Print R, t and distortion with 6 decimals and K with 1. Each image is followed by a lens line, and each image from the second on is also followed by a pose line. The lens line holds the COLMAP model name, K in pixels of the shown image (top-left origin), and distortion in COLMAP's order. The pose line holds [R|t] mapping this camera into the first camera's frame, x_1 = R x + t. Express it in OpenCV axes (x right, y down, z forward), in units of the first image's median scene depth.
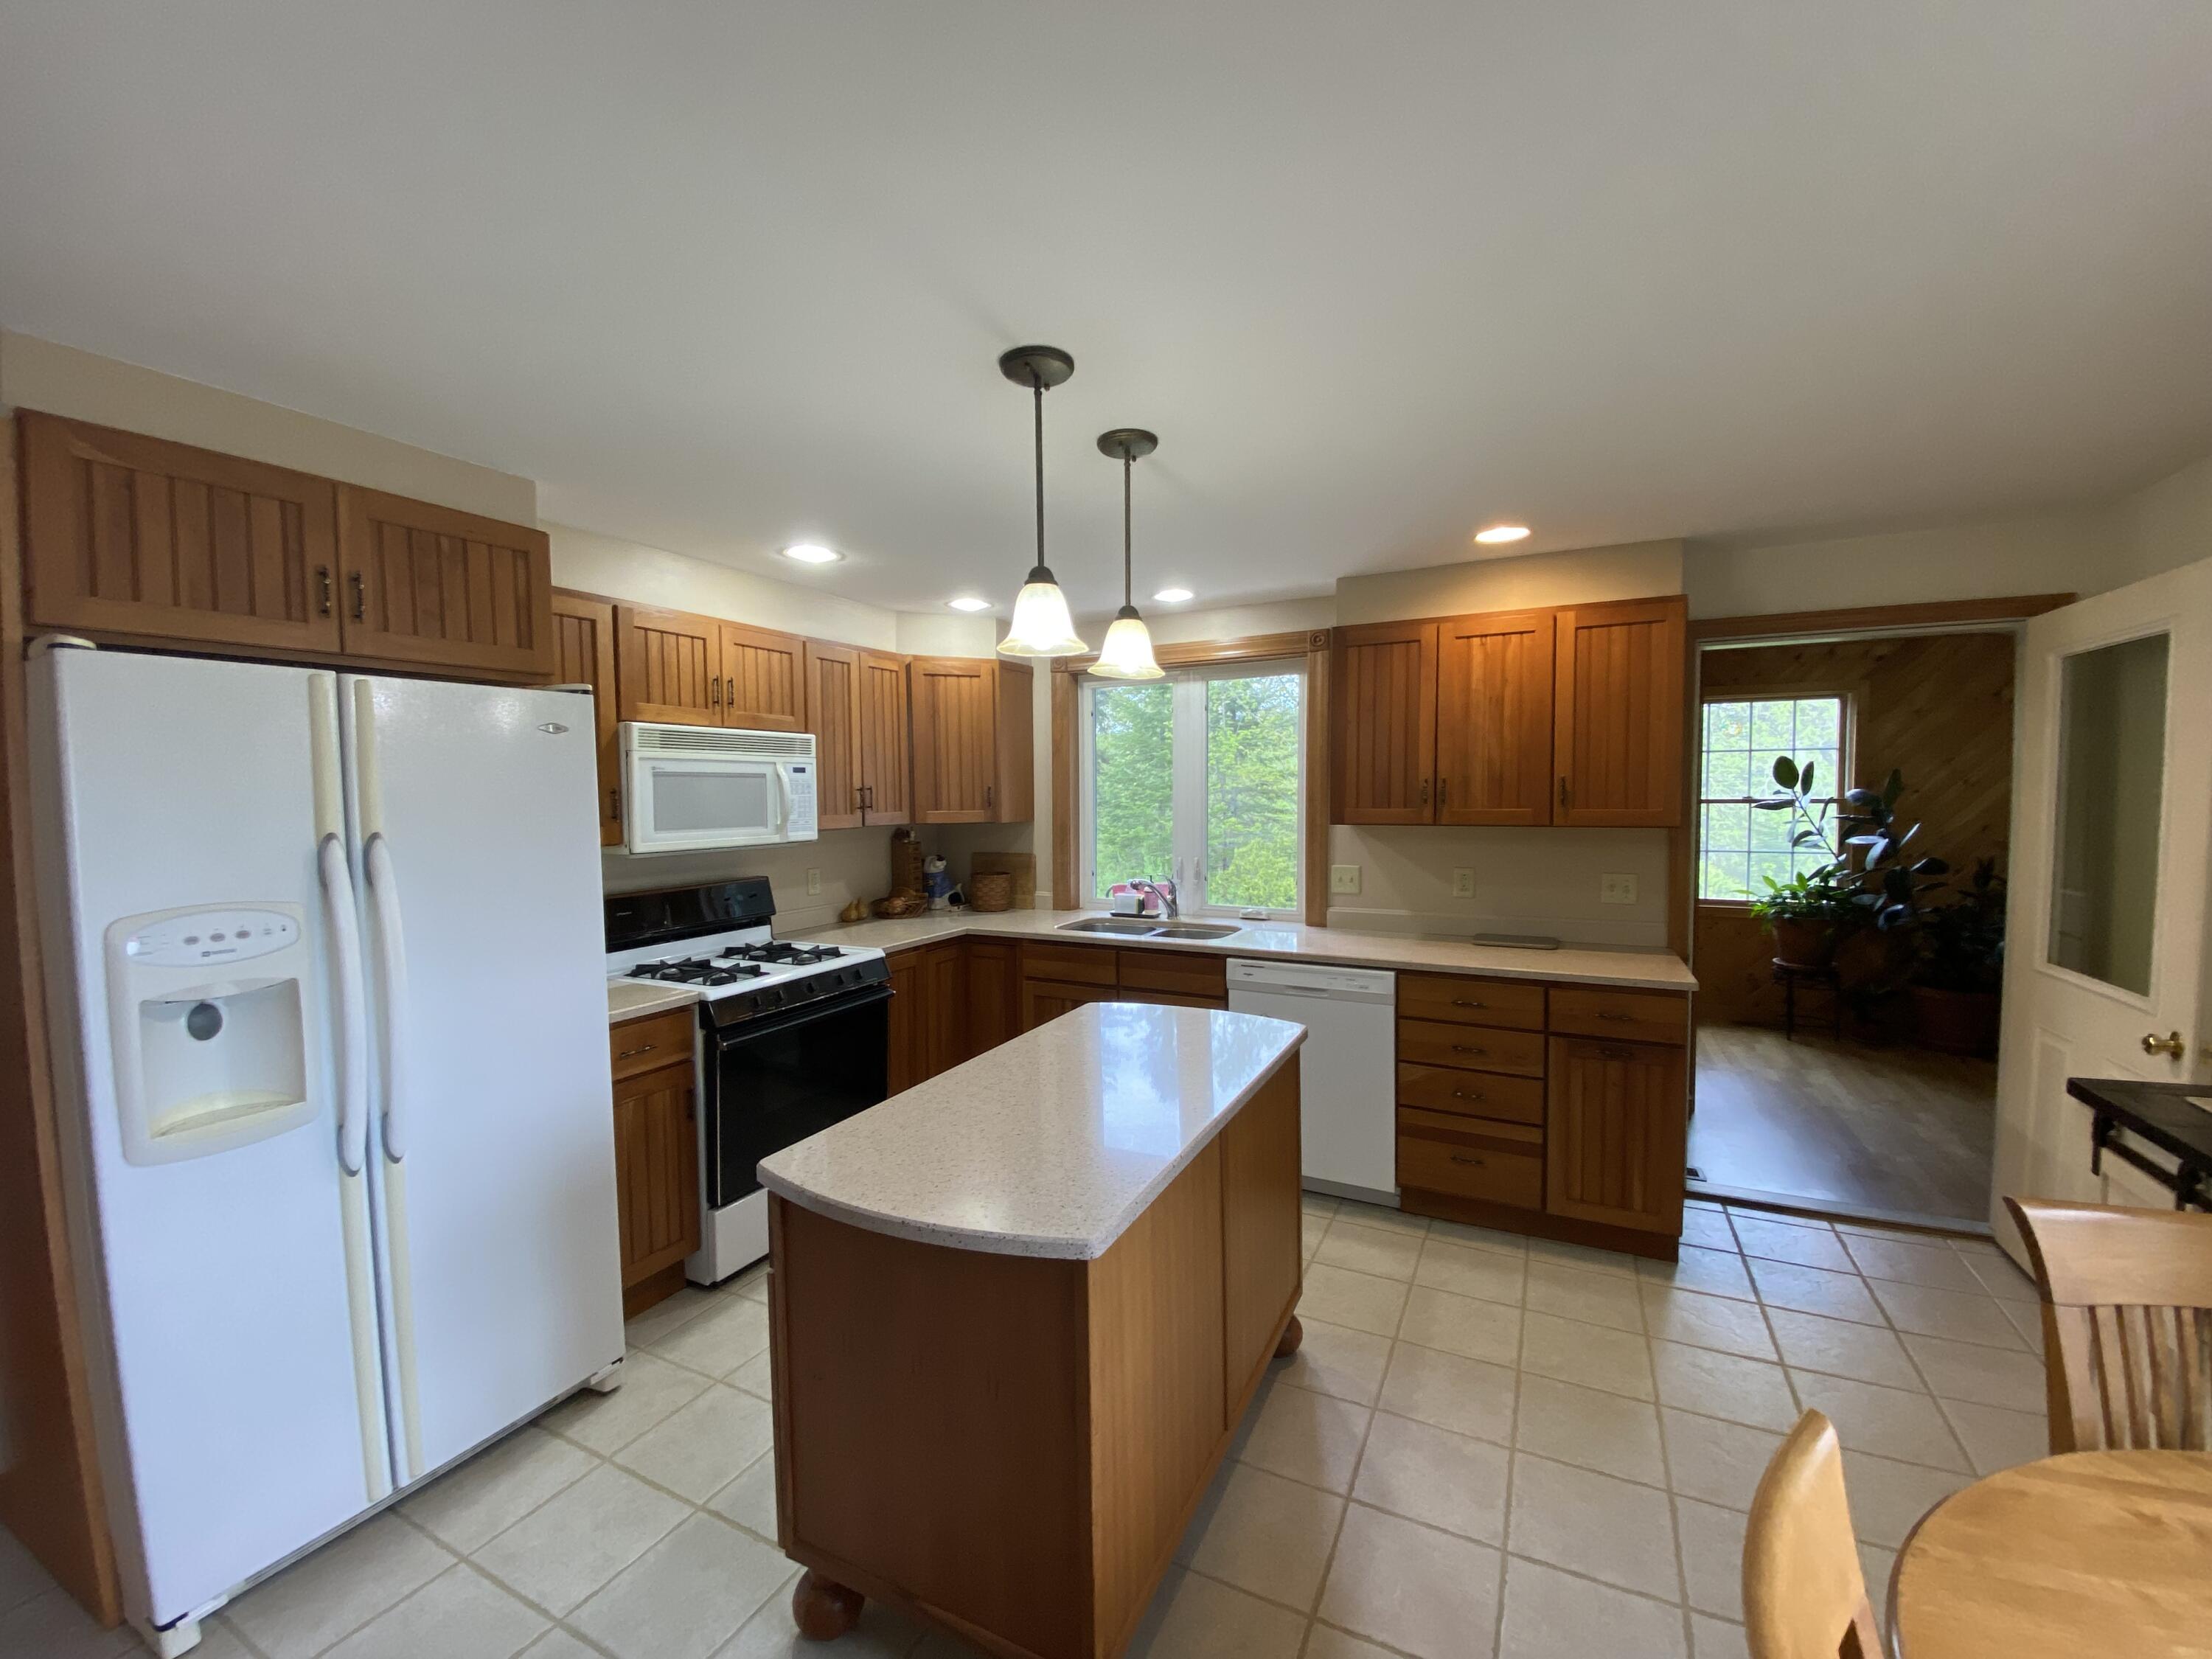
lens RADIAL K [[882.0, 0, 1106.0], [0, 882.0, 829.5], [0, 0, 1]] dist [0.001117, 0.000012]
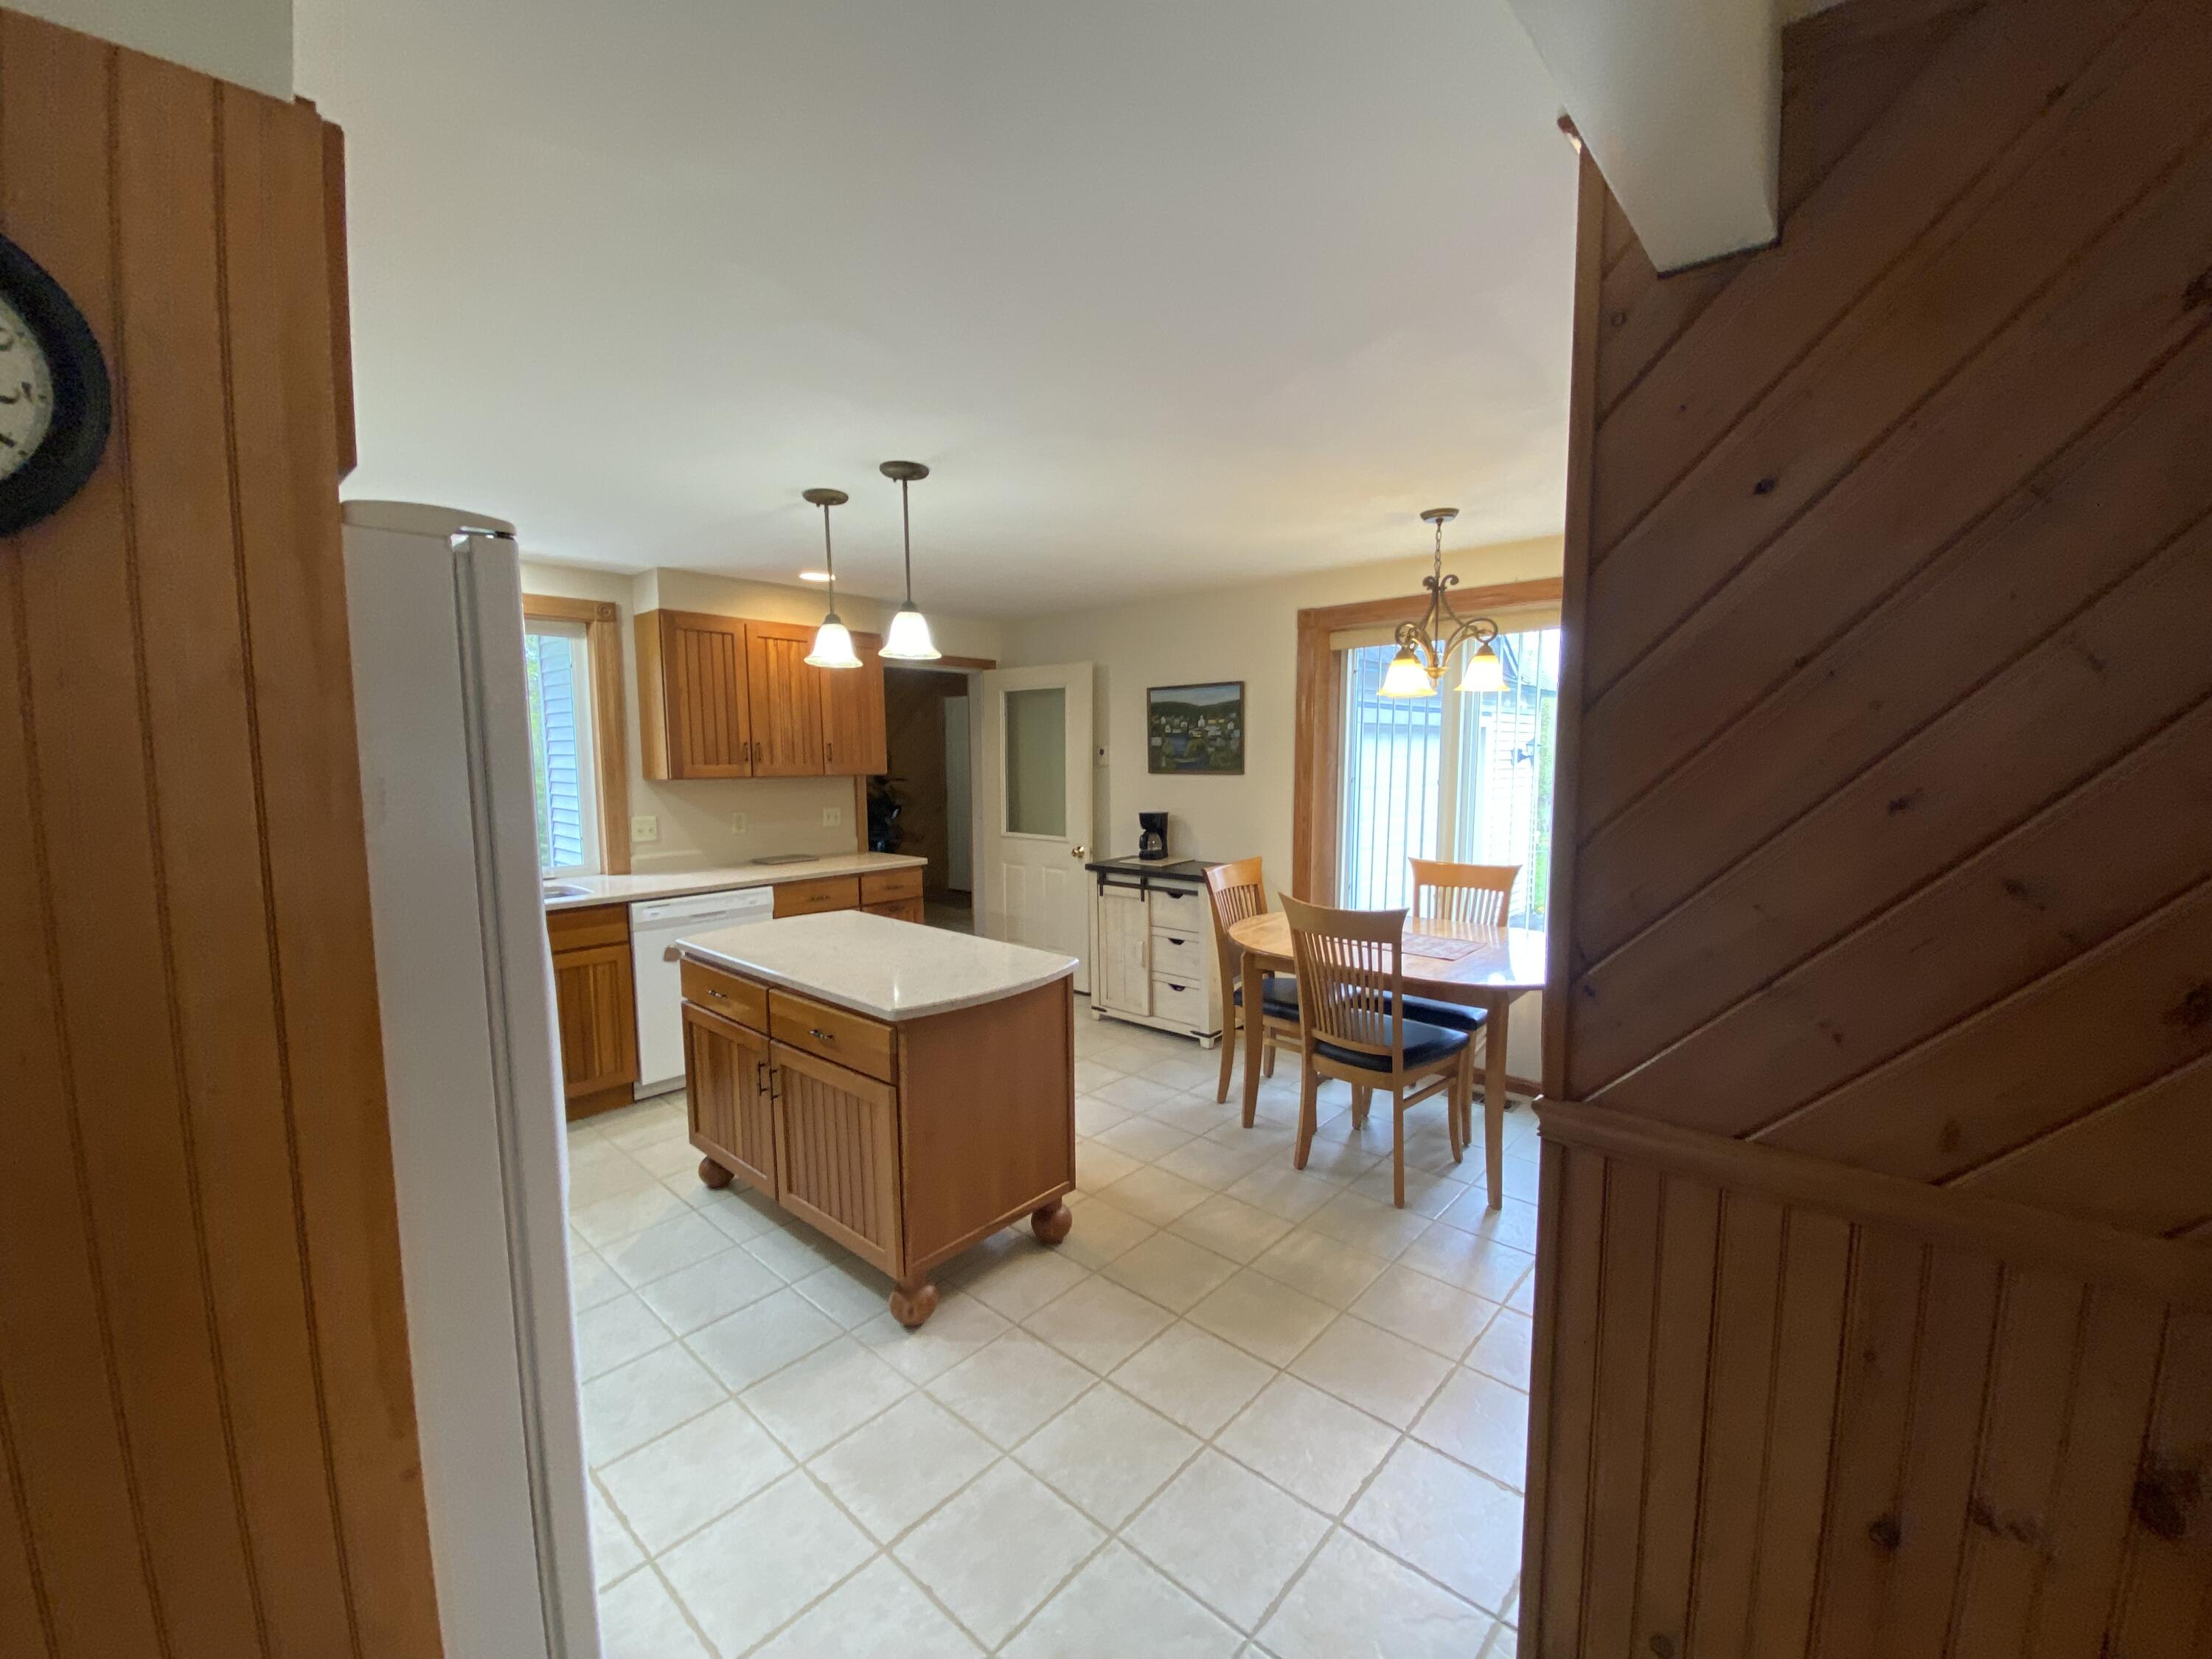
lens RADIAL K [[907.4, 0, 1106.0], [0, 907.4, 829.5], [0, 0, 1]] dist [-0.000186, -0.000072]
pose [[0.266147, -0.074424, 0.961055, -0.813483], [0.042749, 0.996945, 0.065365, 0.006470], [-0.962984, 0.023688, 0.268515, 0.134134]]
